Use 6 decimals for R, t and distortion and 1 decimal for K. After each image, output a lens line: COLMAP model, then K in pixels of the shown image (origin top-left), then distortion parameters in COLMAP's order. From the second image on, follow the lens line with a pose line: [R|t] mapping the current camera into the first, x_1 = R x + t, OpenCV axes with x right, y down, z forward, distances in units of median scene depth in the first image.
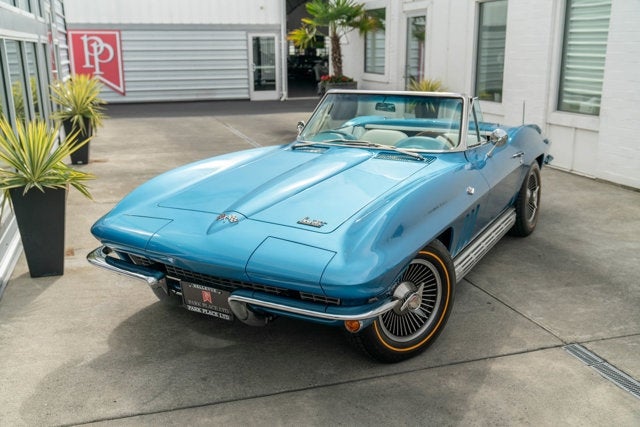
lens RADIAL K [[644.0, 0, 320.0], [0, 644.0, 213.5], [0, 0, 1]] dist [0.007912, 0.020509]
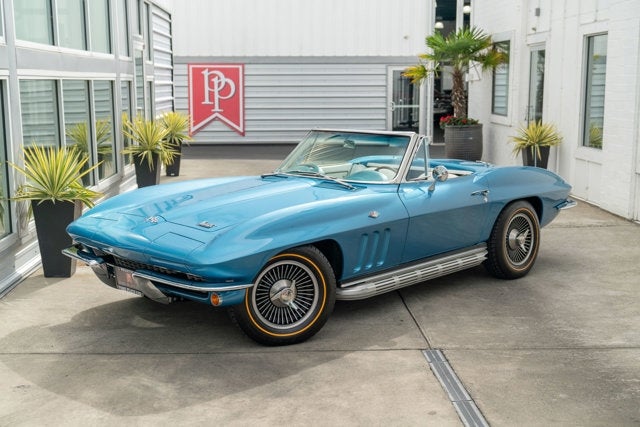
lens RADIAL K [[862.4, 0, 320.0], [0, 862.4, 213.5], [0, 0, 1]] dist [0.020768, 0.029548]
pose [[0.964988, 0.044927, -0.258416, 0.111742], [-0.070192, 0.993521, -0.089386, 0.022192], [0.252726, 0.104395, 0.961889, -0.104330]]
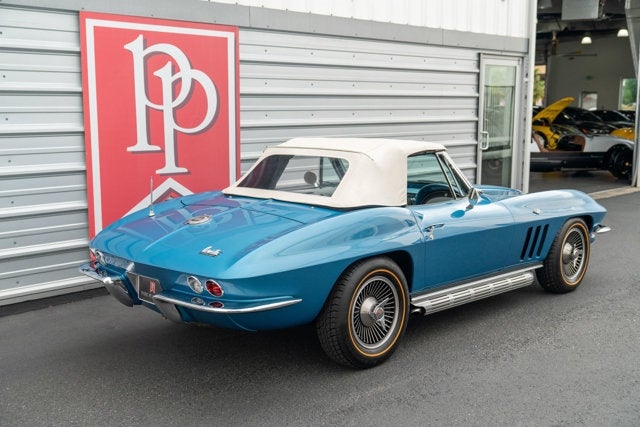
lens RADIAL K [[714.7, 0, 320.0], [0, 714.7, 213.5], [0, 0, 1]] dist [0.011534, 0.014913]
pose [[0.908345, -0.053362, 0.414802, -0.419599], [0.092840, 0.992808, -0.075585, -0.170562], [-0.407786, 0.107167, 0.906767, 0.696315]]
